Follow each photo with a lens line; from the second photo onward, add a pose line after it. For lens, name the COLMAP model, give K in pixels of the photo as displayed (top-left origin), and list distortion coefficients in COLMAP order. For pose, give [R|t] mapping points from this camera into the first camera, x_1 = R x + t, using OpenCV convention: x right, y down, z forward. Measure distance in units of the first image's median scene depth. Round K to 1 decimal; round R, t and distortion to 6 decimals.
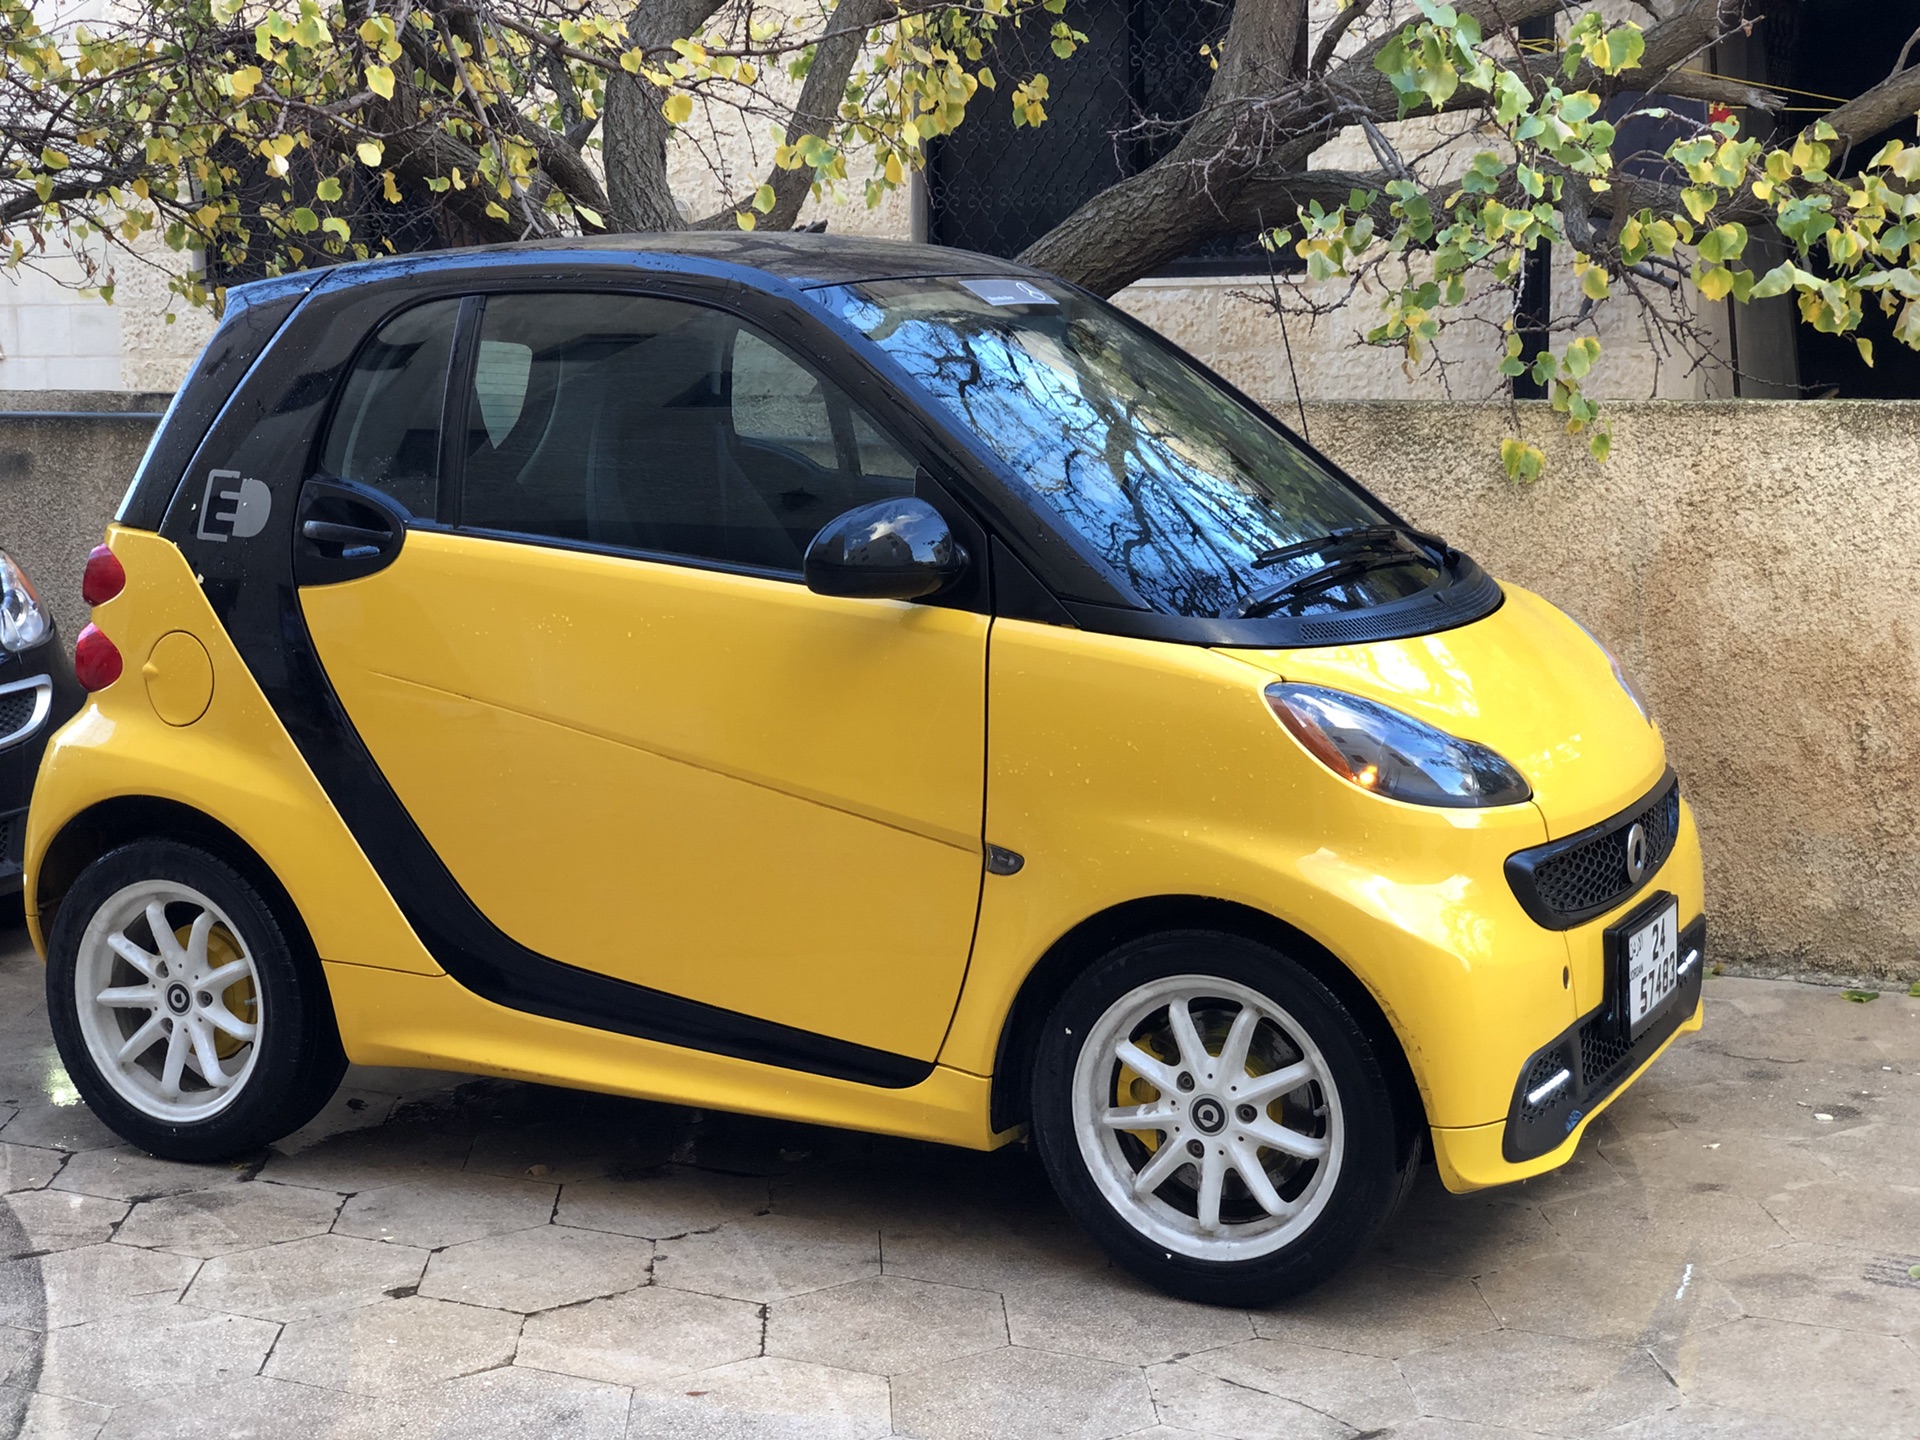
lens RADIAL K [[2892.4, 0, 962.8], [0, 2892.4, 727.7], [0, 0, 1]] dist [0.117099, 0.000000]
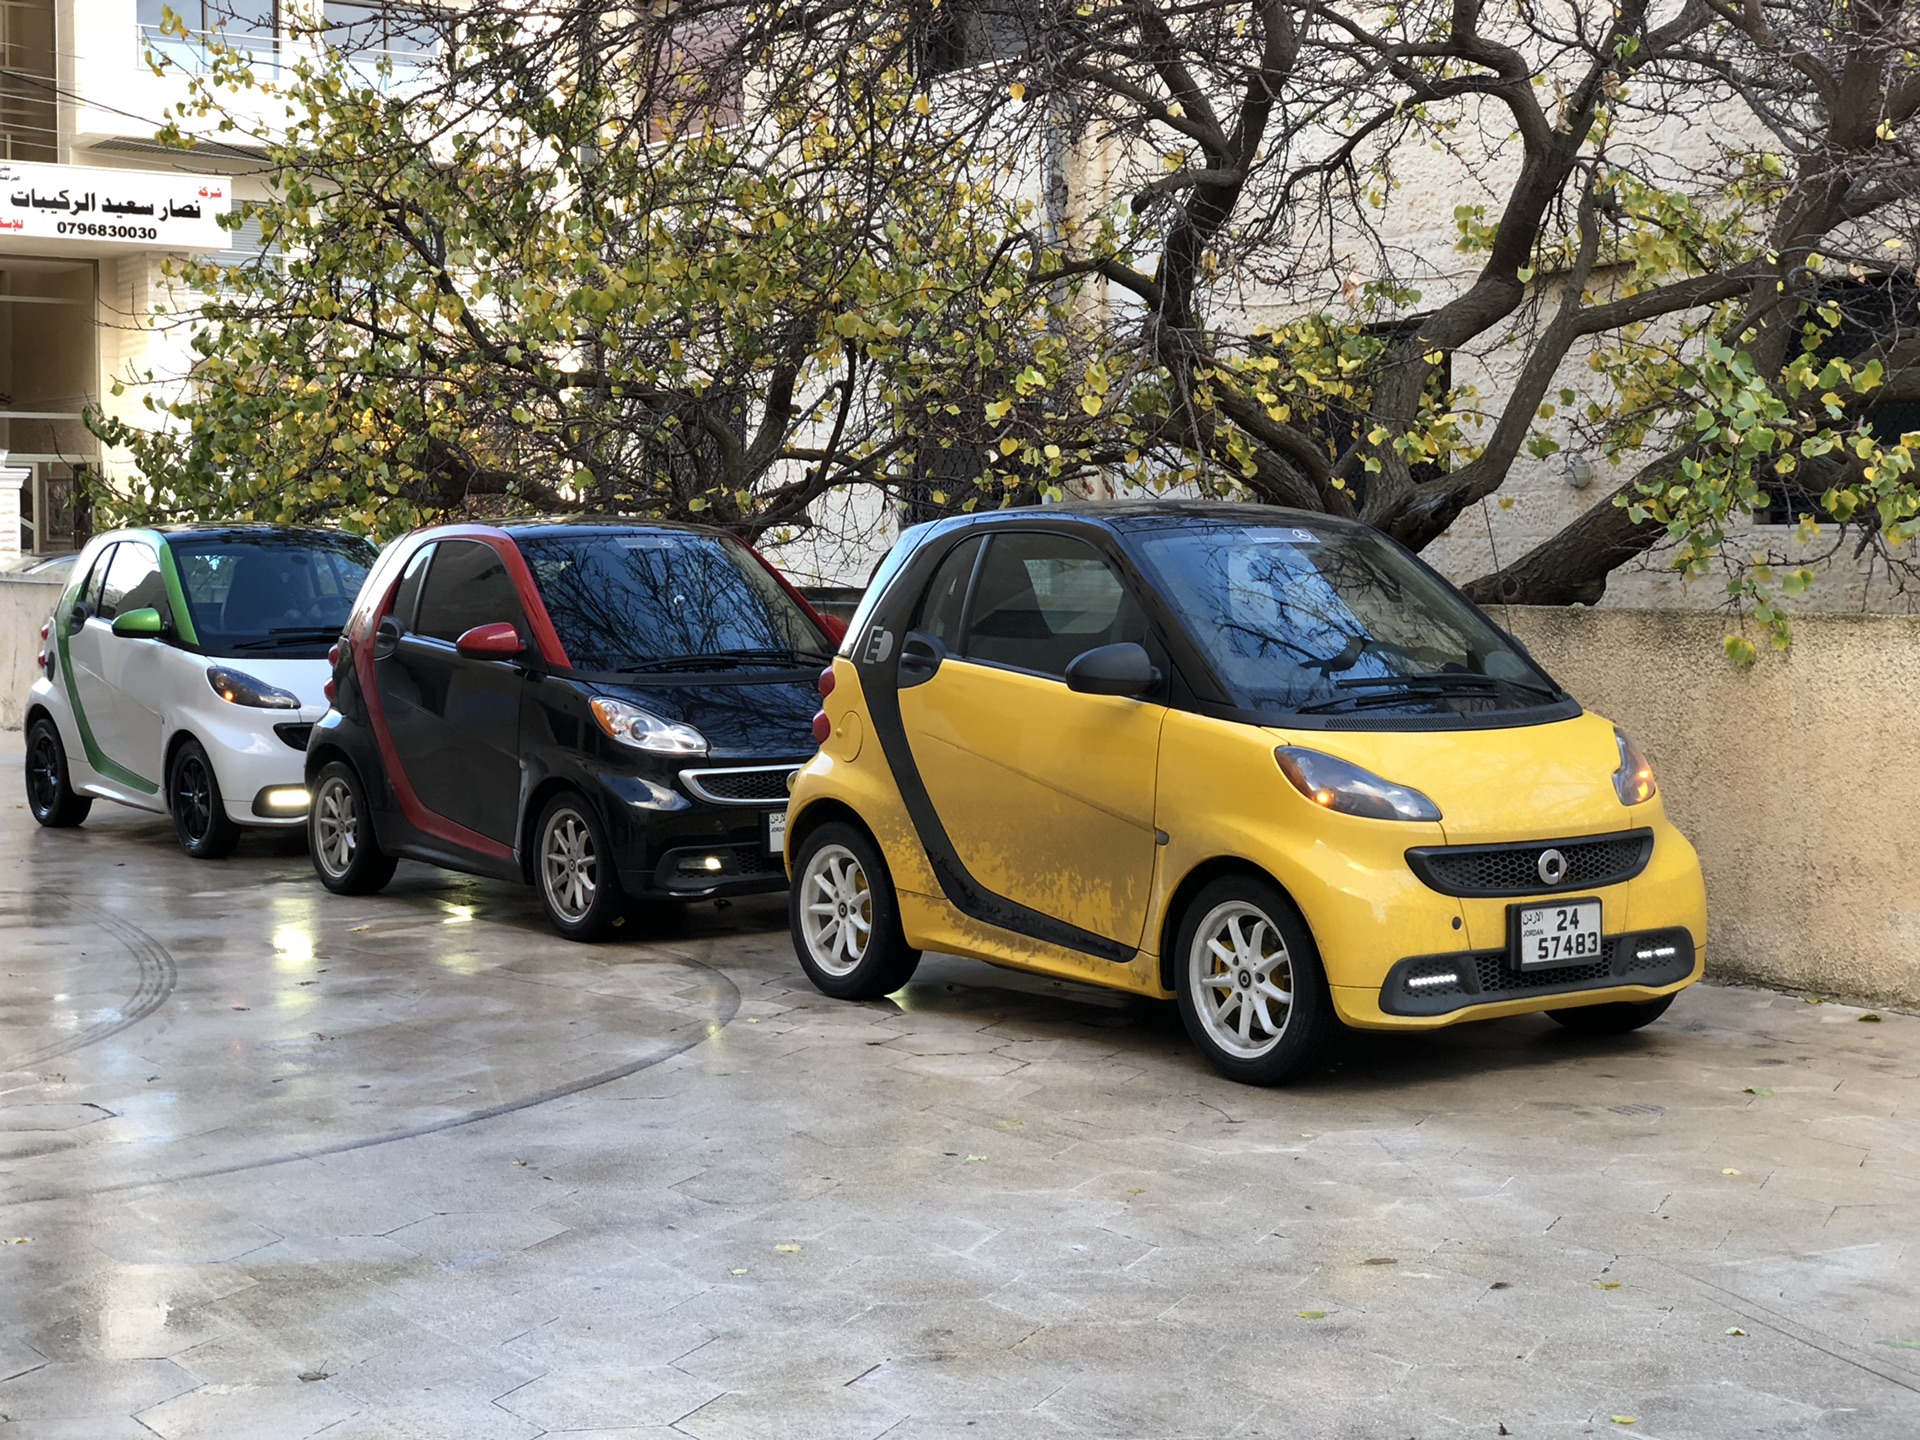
lens RADIAL K [[2892.4, 0, 943.8], [0, 2892.4, 716.5], [0, 0, 1]] dist [0.117099, 0.000000]
pose [[0.889518, 0.039869, -0.455157, 0.687797], [-0.077349, 0.994947, -0.064014, 0.092347], [0.450304, 0.092148, 0.888107, -0.680436]]
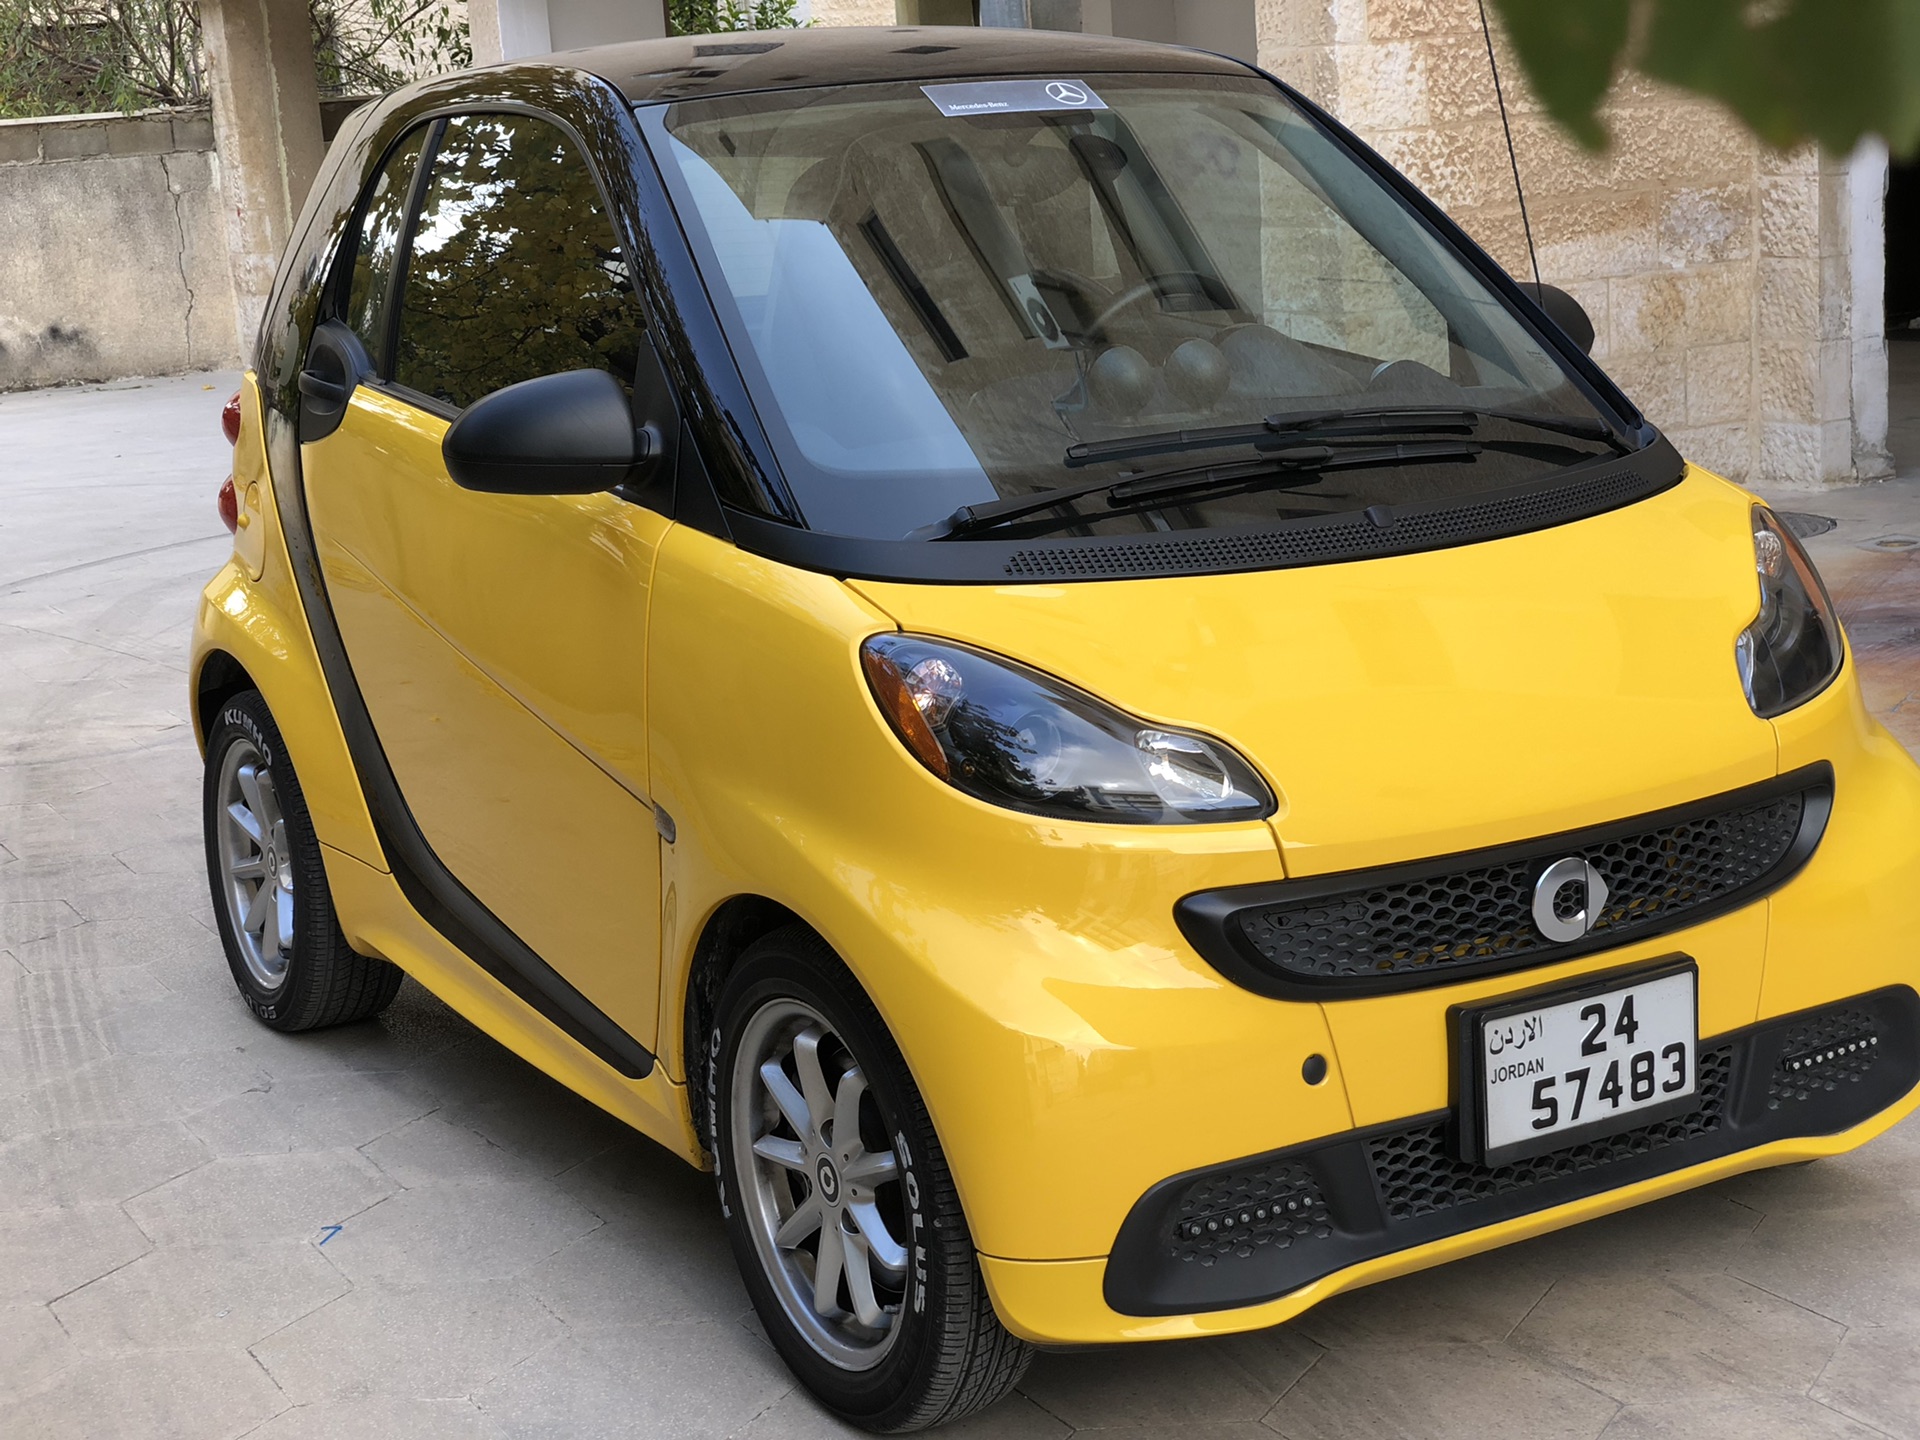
lens RADIAL K [[2892.4, 0, 955.5], [0, 2892.4, 719.9], [0, 0, 1]] dist [0.117099, 0.000000]
pose [[0.848489, 0.084594, -0.522408, 0.468214], [-0.046194, 0.995213, 0.086127, -0.052941], [0.527193, -0.048945, 0.848335, 0.336490]]
